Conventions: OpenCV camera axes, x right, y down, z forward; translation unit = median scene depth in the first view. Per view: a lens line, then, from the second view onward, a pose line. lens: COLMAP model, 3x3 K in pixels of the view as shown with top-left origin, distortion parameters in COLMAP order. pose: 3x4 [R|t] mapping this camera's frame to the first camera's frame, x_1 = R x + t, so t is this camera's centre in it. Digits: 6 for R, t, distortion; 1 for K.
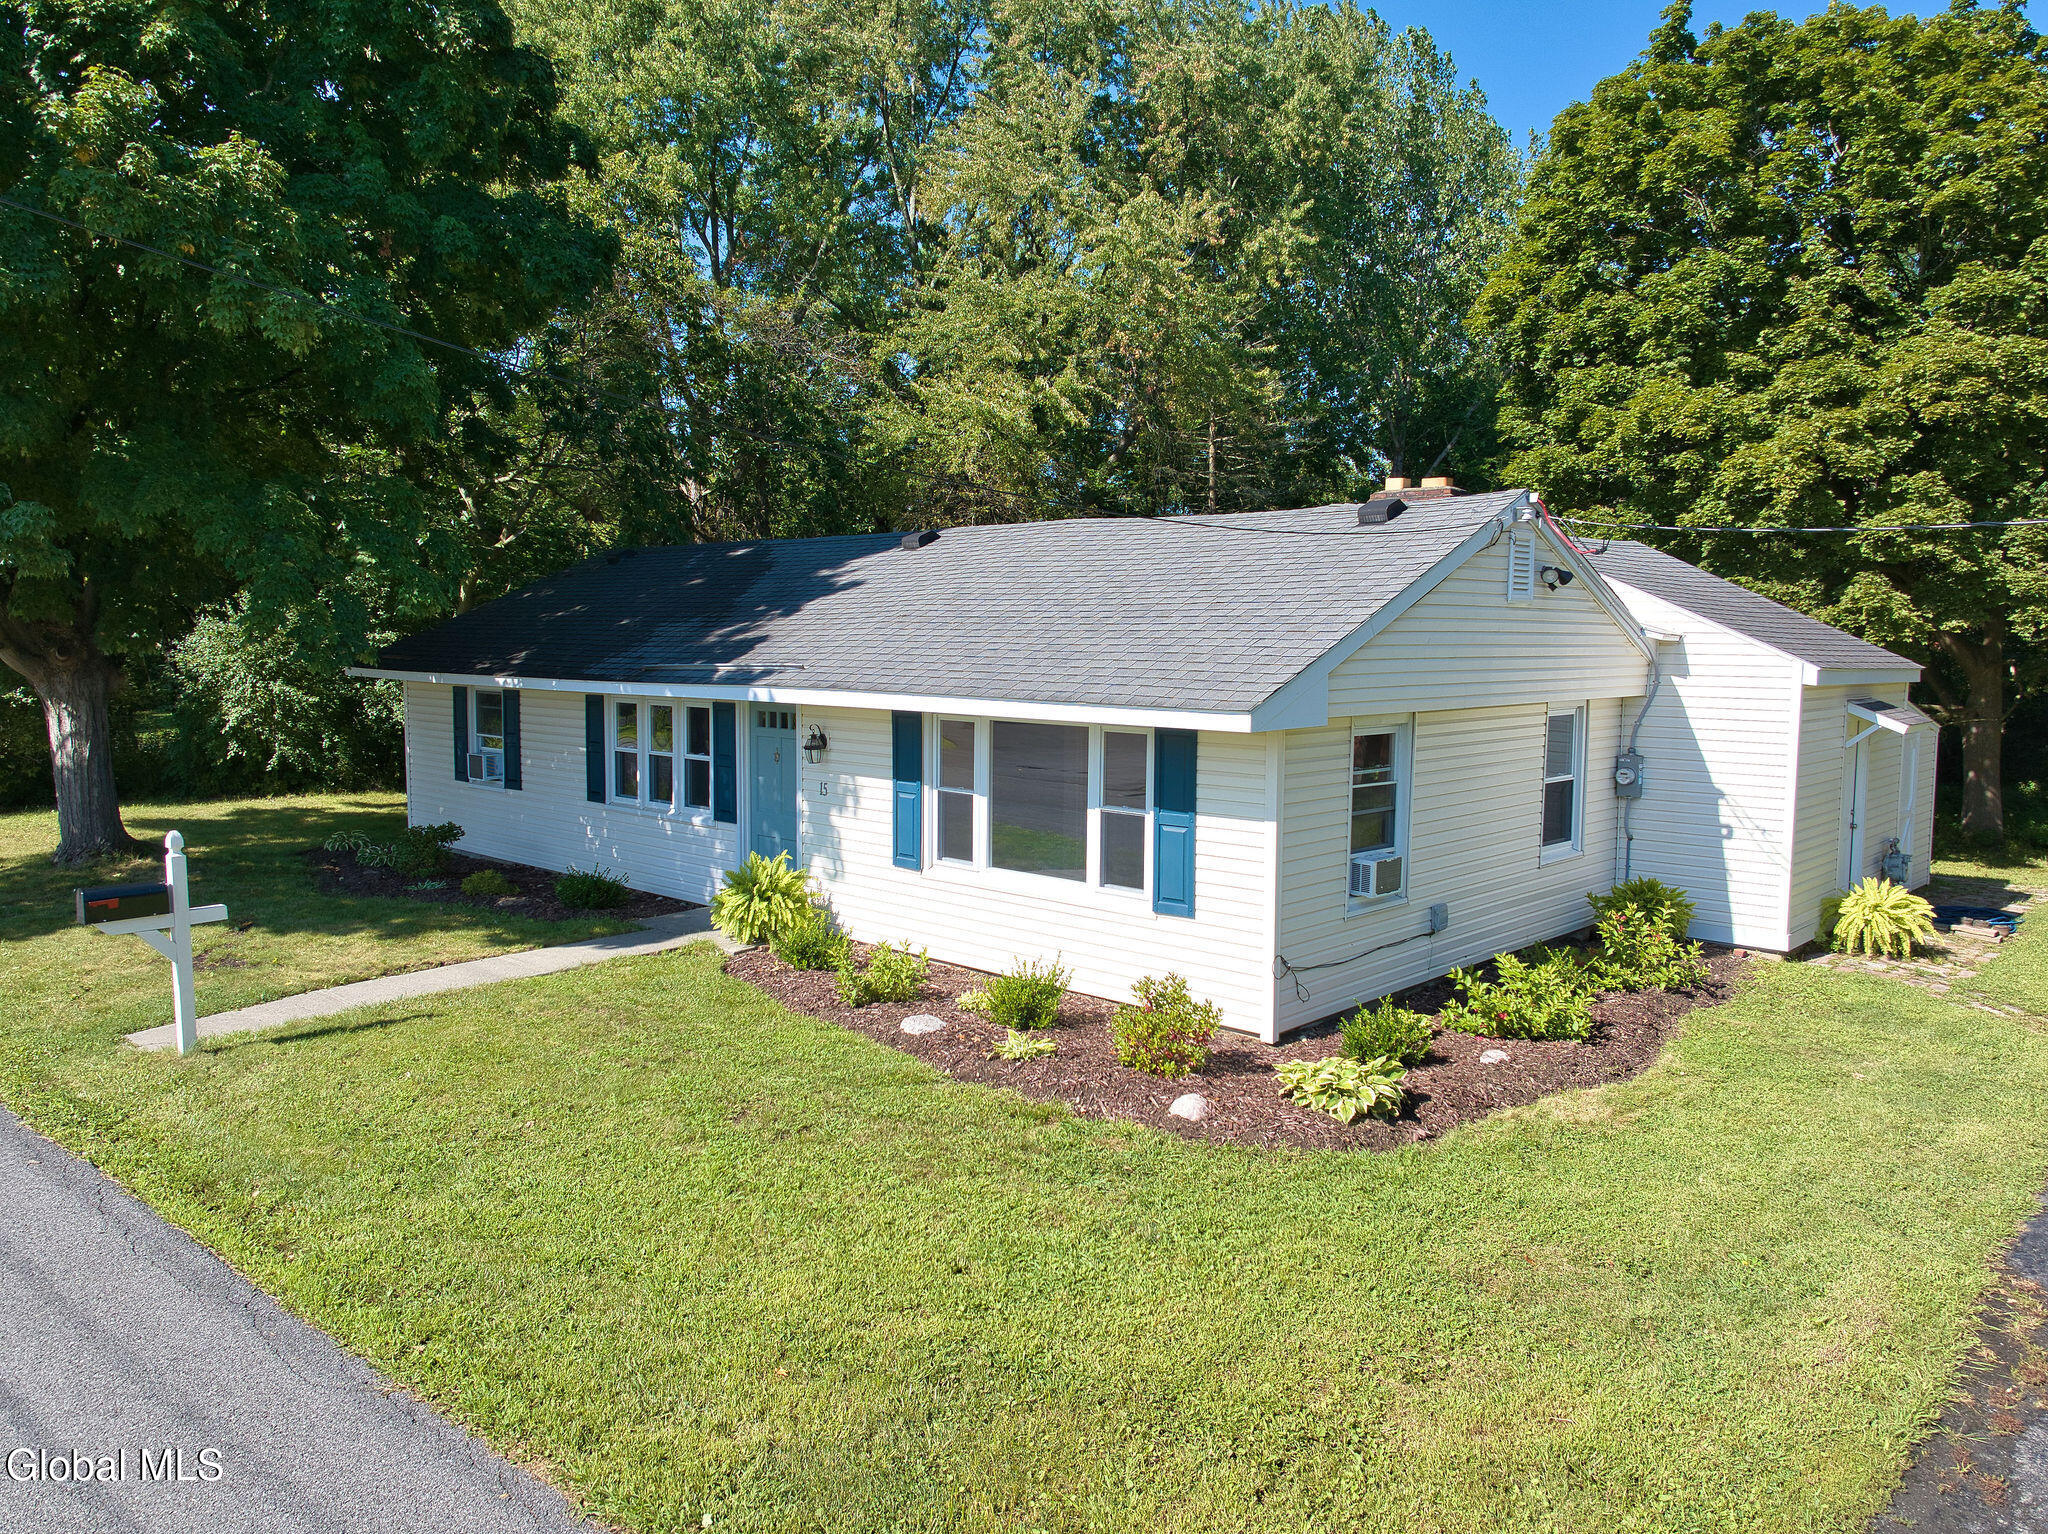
lens RADIAL K [[1407.2, 0, 1034.8], [0, 1407.2, 750.1], [0, 0, 1]] dist [0.006686, -0.035261]
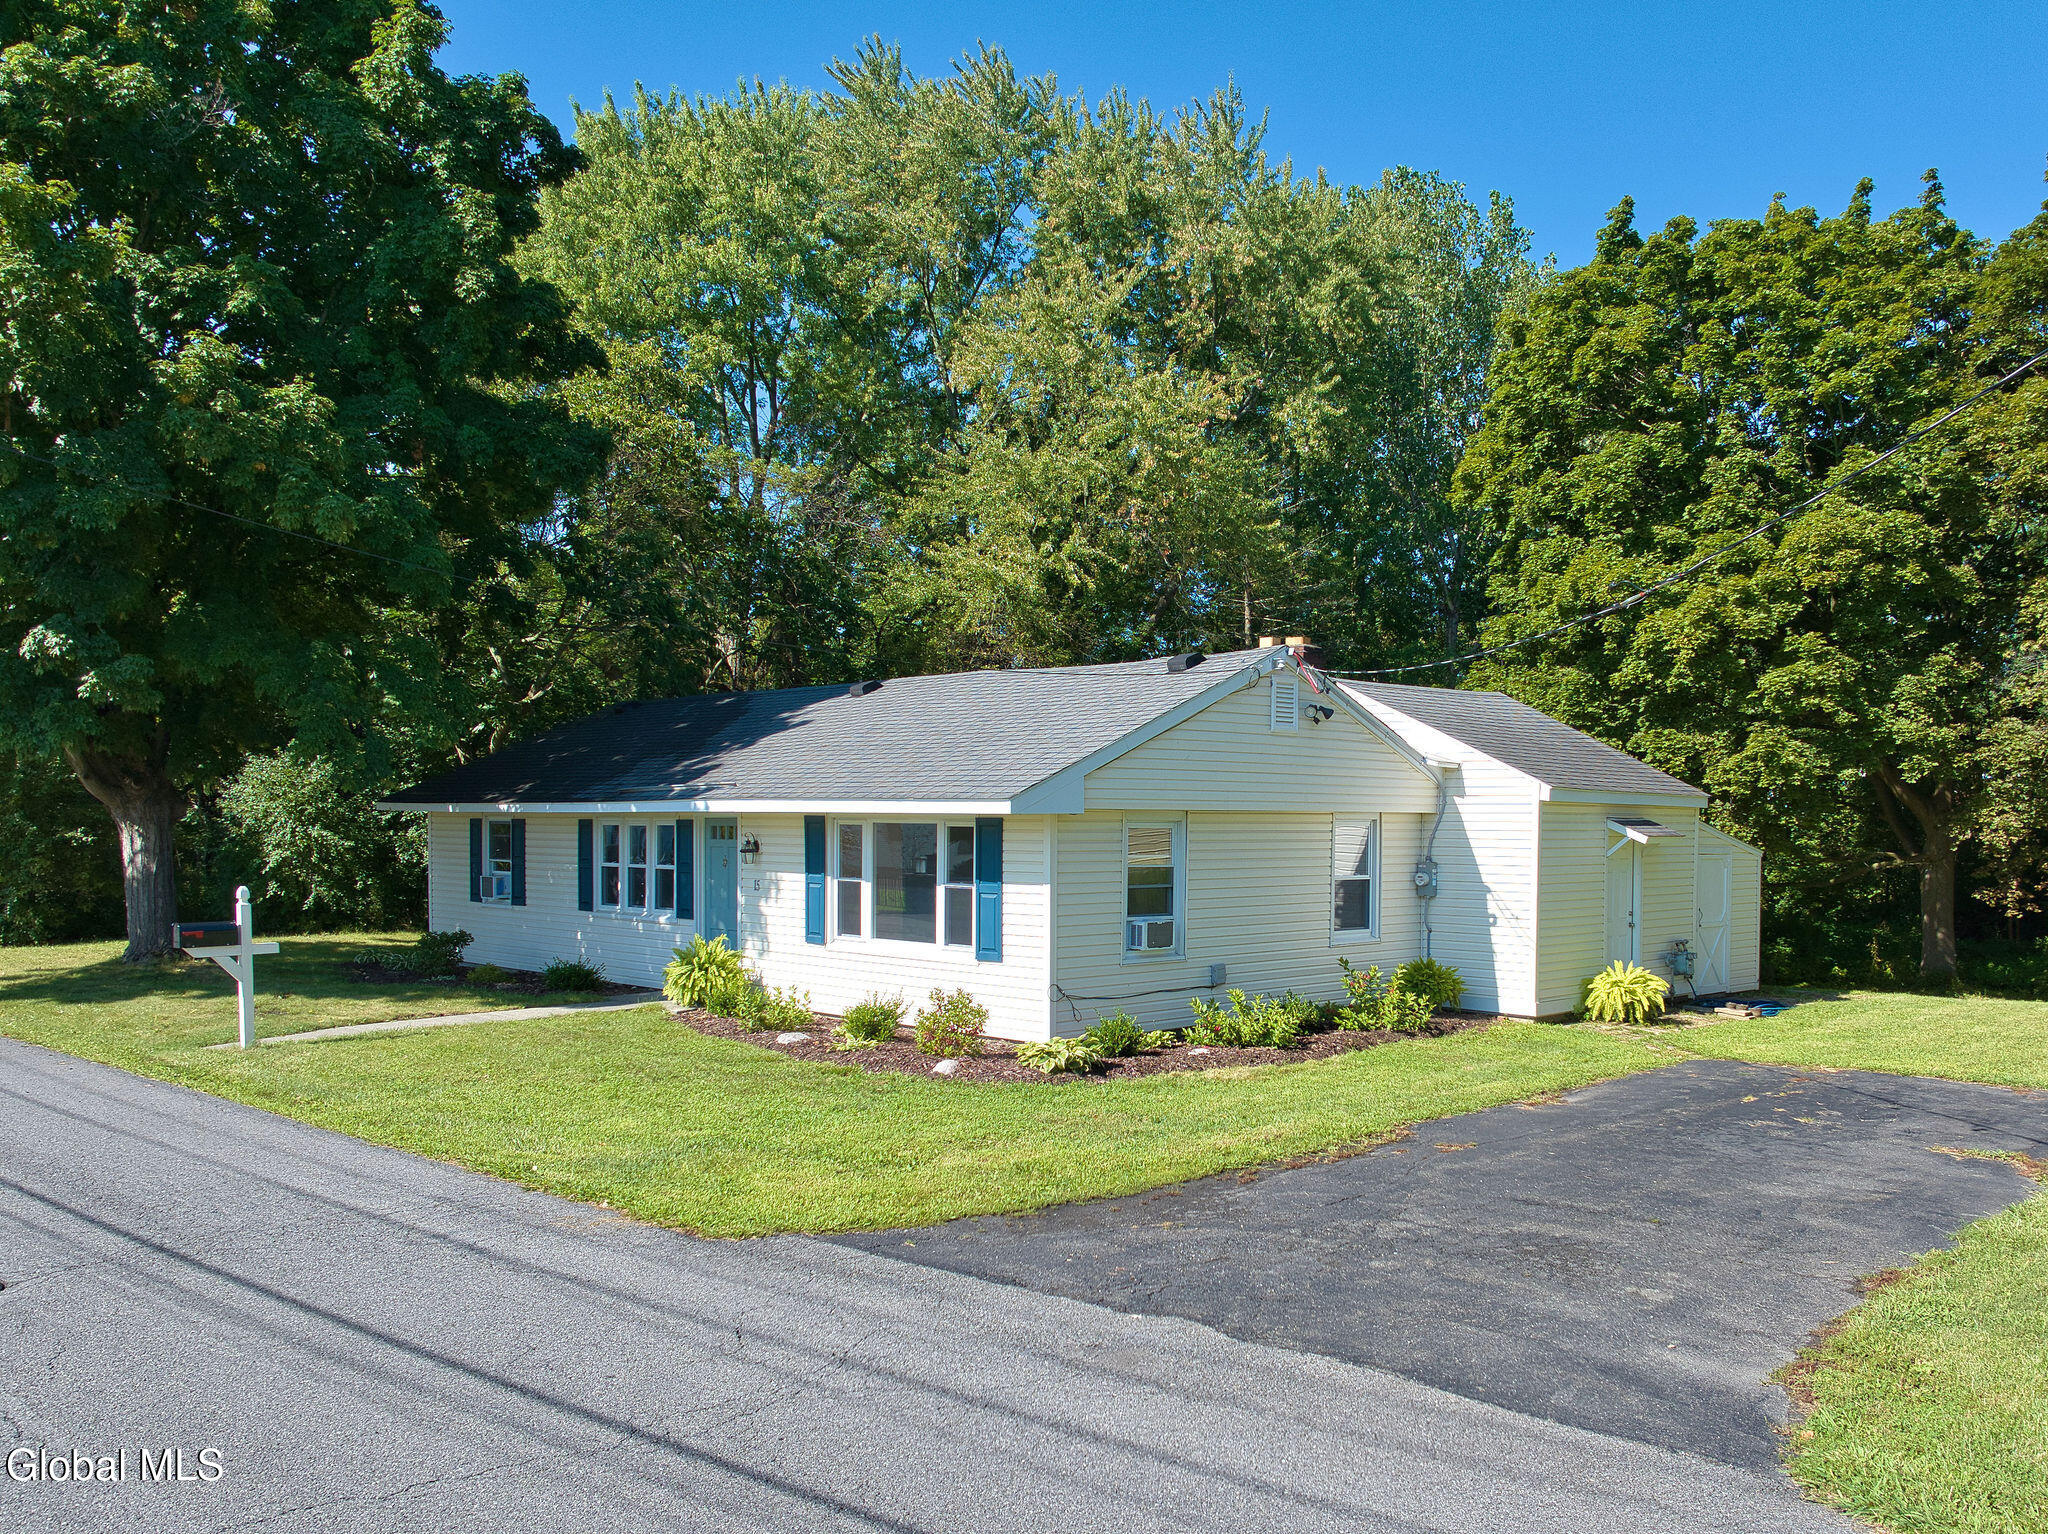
lens RADIAL K [[1580.0, 0, 1179.3], [0, 1580.0, 871.5], [0, 0, 1]] dist [-0.001314, -0.043838]
pose [[0.999948, 0.000013, 0.010241, 0.164430], [0.000466, 0.998906, -0.046769, 0.064076], [-0.010230, 0.046771, 0.998853, -0.310395]]
